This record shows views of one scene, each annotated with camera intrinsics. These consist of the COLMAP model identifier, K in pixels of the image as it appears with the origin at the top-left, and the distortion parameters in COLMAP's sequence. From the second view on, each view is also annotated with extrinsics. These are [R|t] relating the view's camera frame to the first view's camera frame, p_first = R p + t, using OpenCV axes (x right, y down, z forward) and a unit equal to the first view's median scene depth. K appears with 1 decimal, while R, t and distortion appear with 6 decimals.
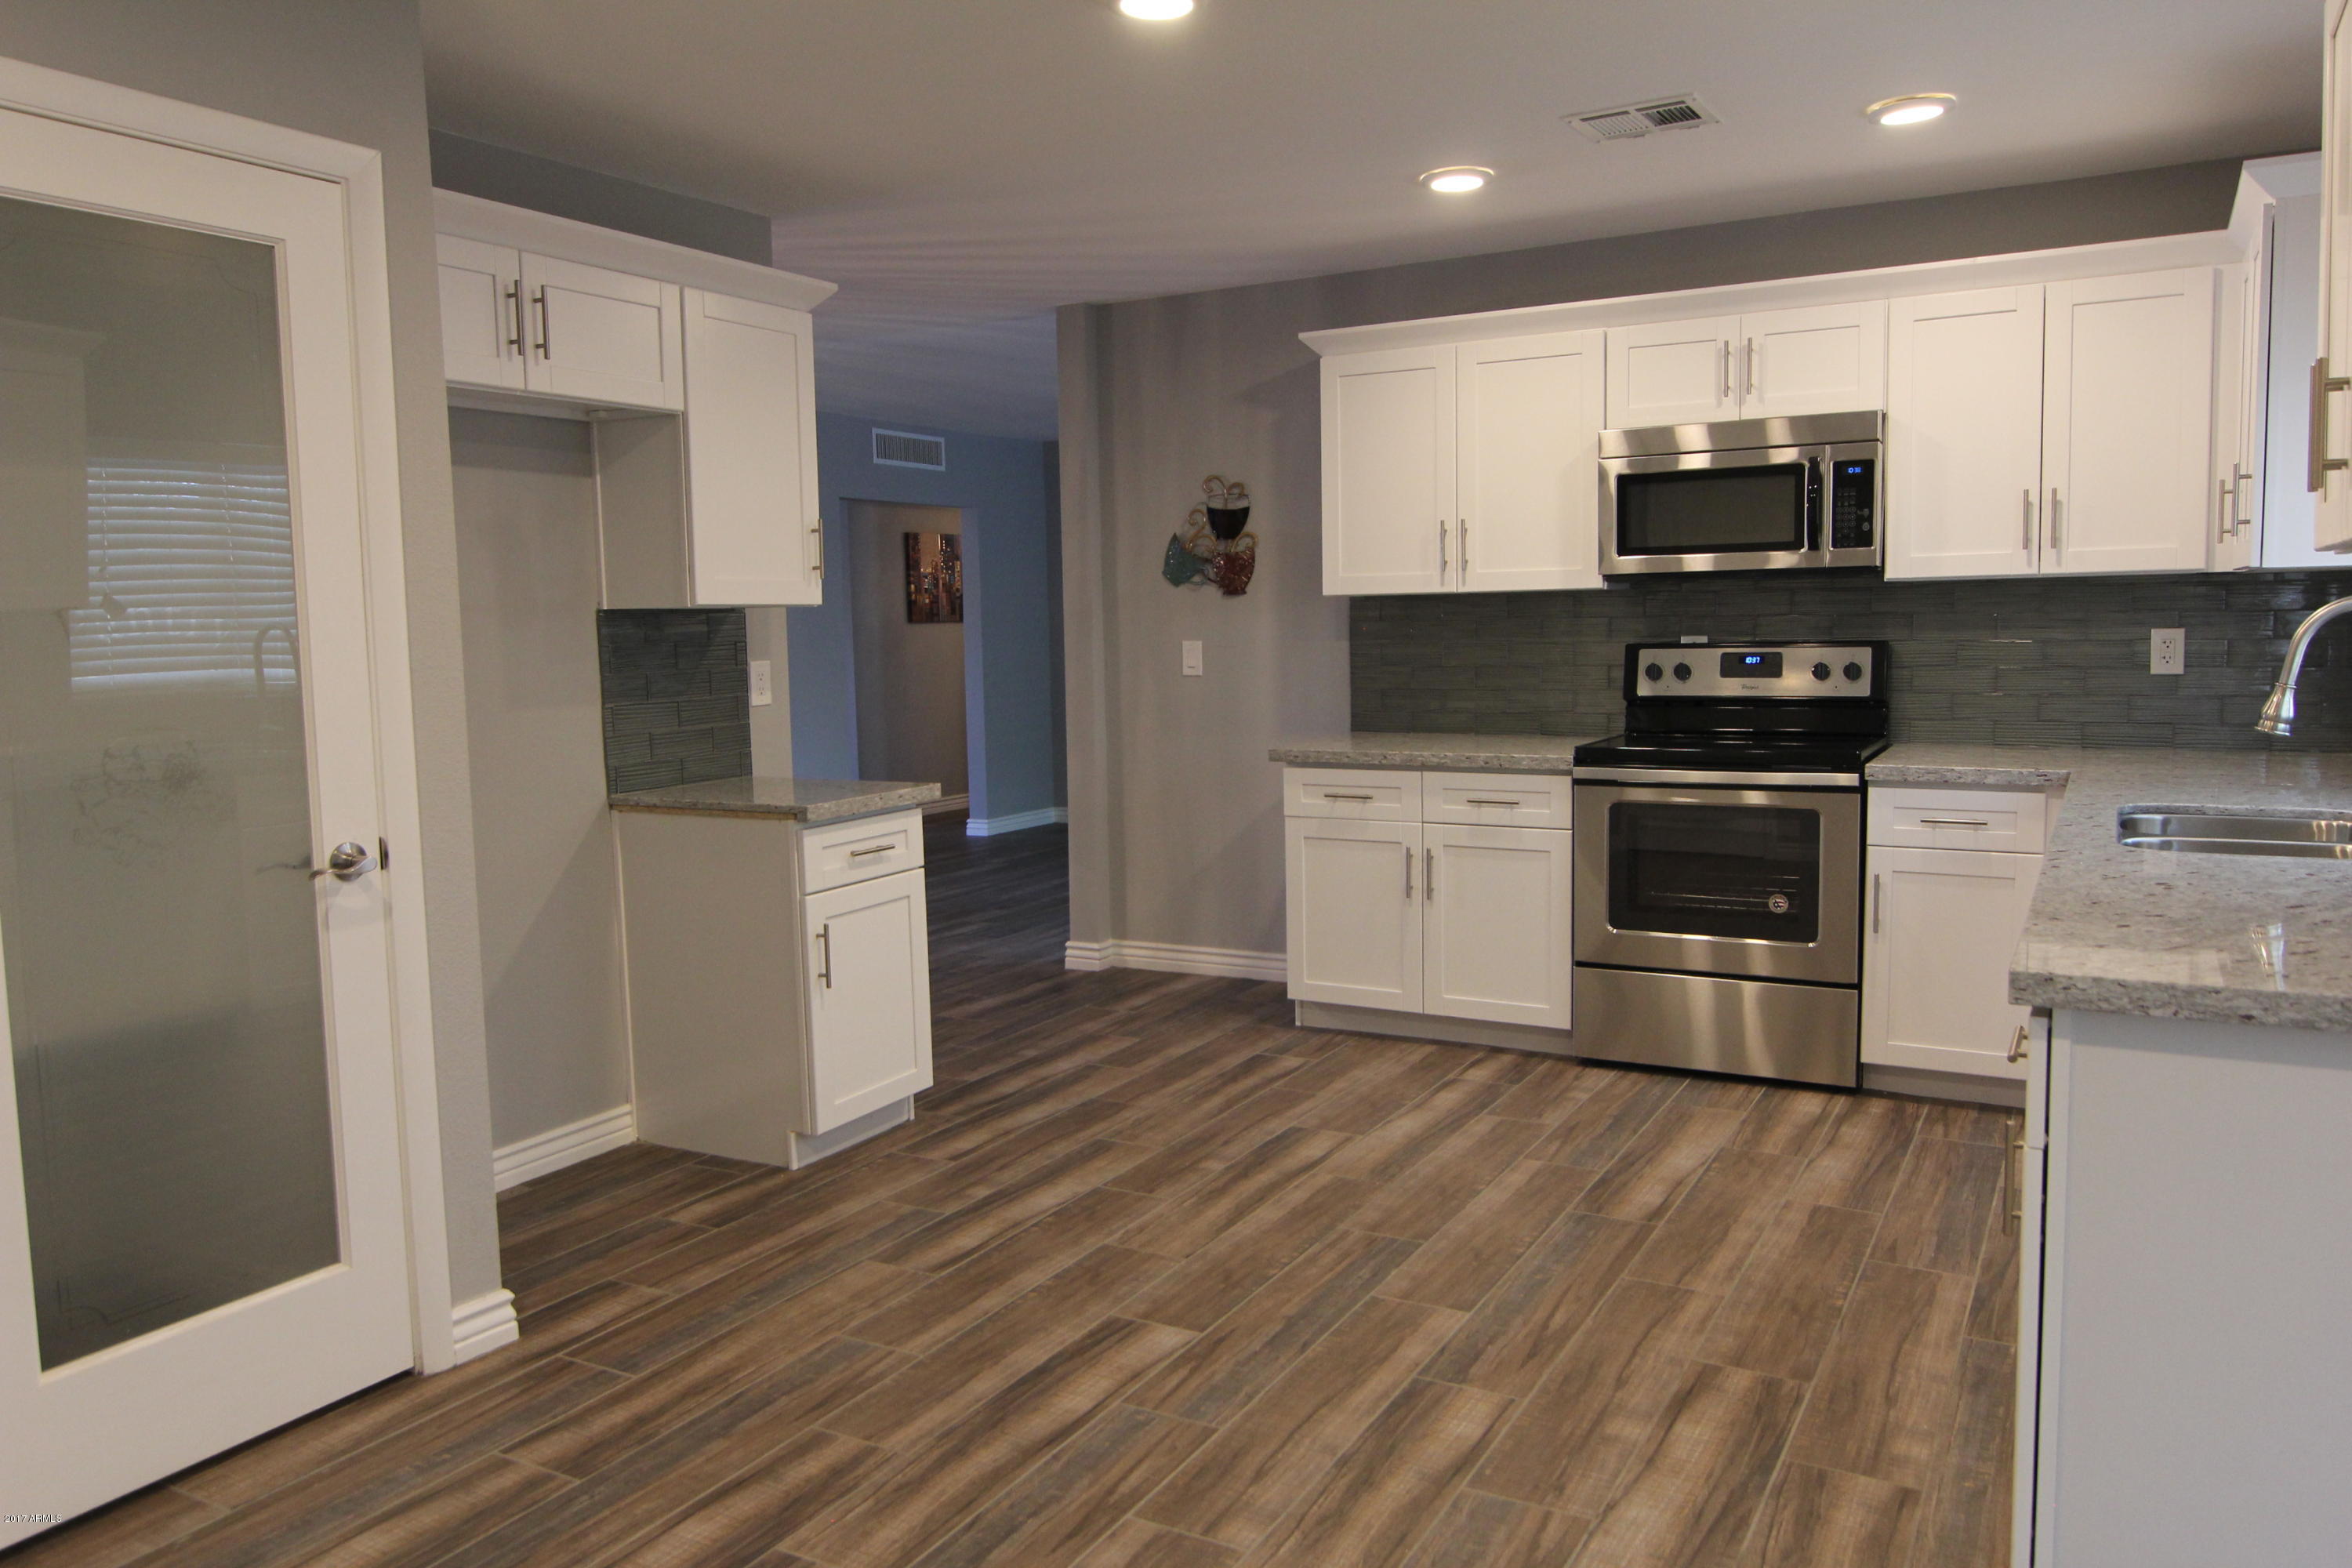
lens RADIAL K [[1719.4, 0, 1177.3], [0, 1719.4, 776.0], [0, 0, 1]] dist [0.029514, 0.000344]
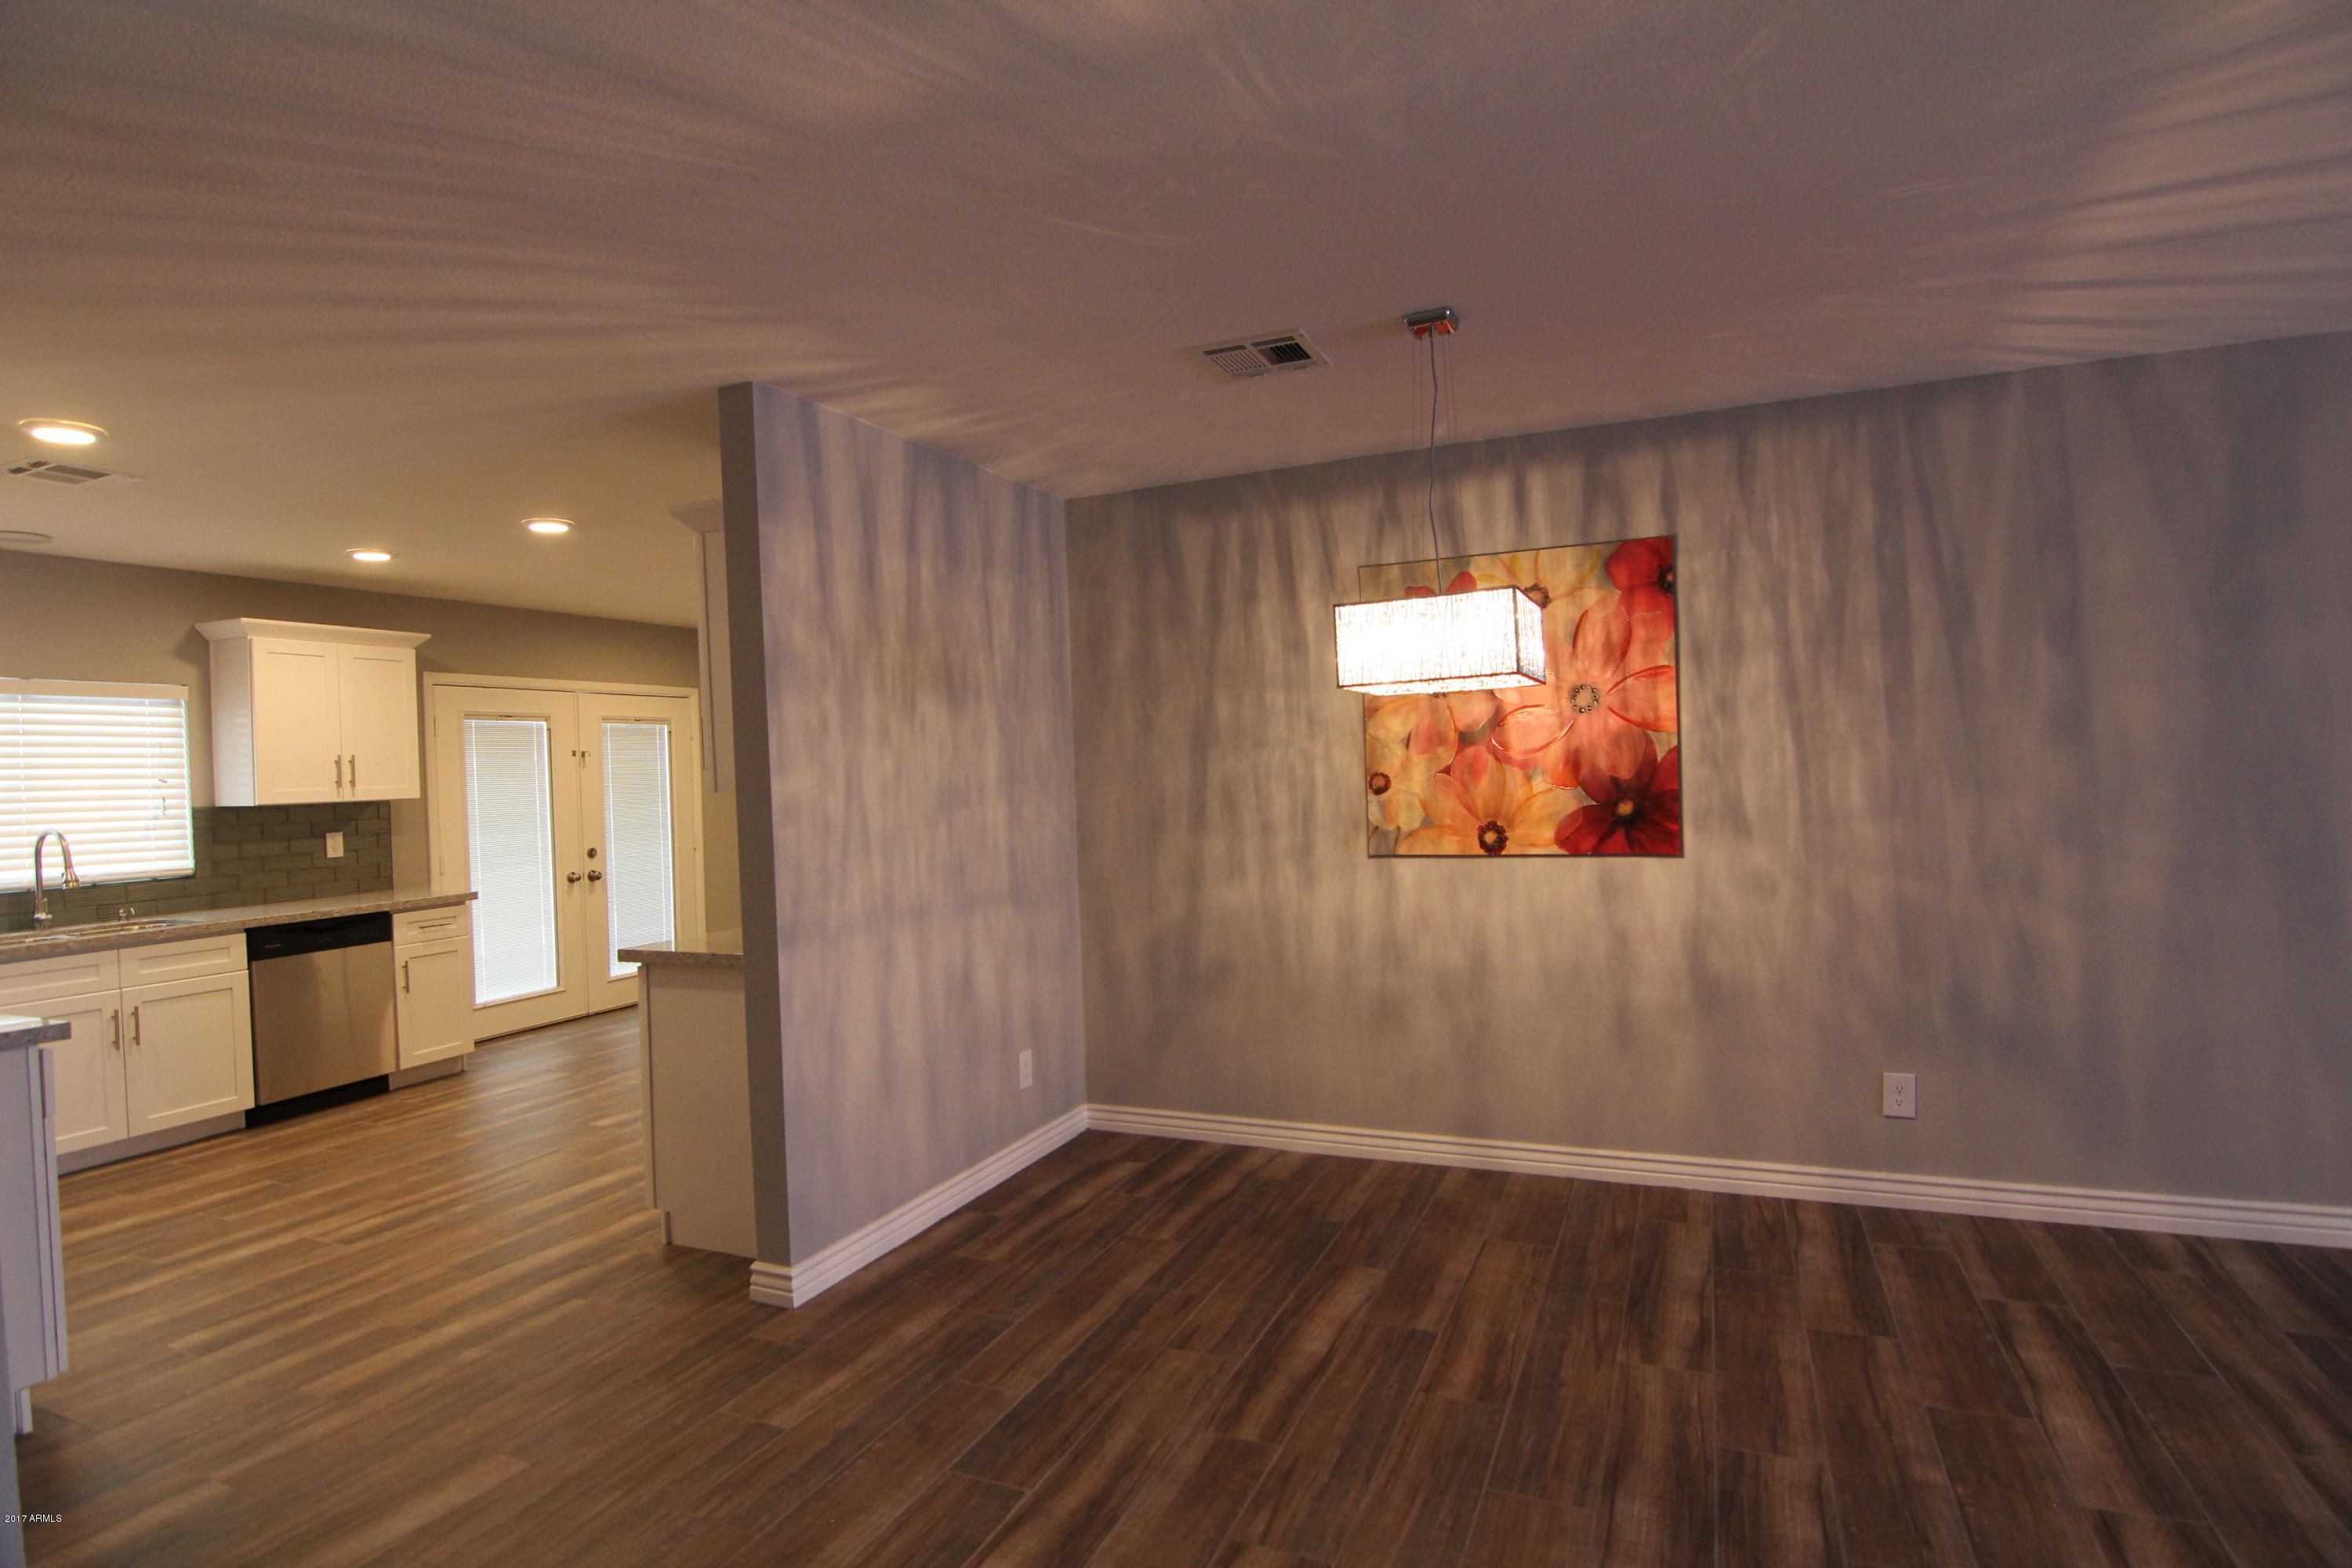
lens RADIAL K [[1191.6, 0, 1181.5], [0, 1191.6, 778.1], [0, 0, 1]] dist [-0.026001, -0.000242]
pose [[-0.994256, 0.056980, -0.090599, -0.448696], [0.046083, 0.991929, 0.118122, -0.184201], [0.096598, 0.113269, -0.988857, 1.806777]]
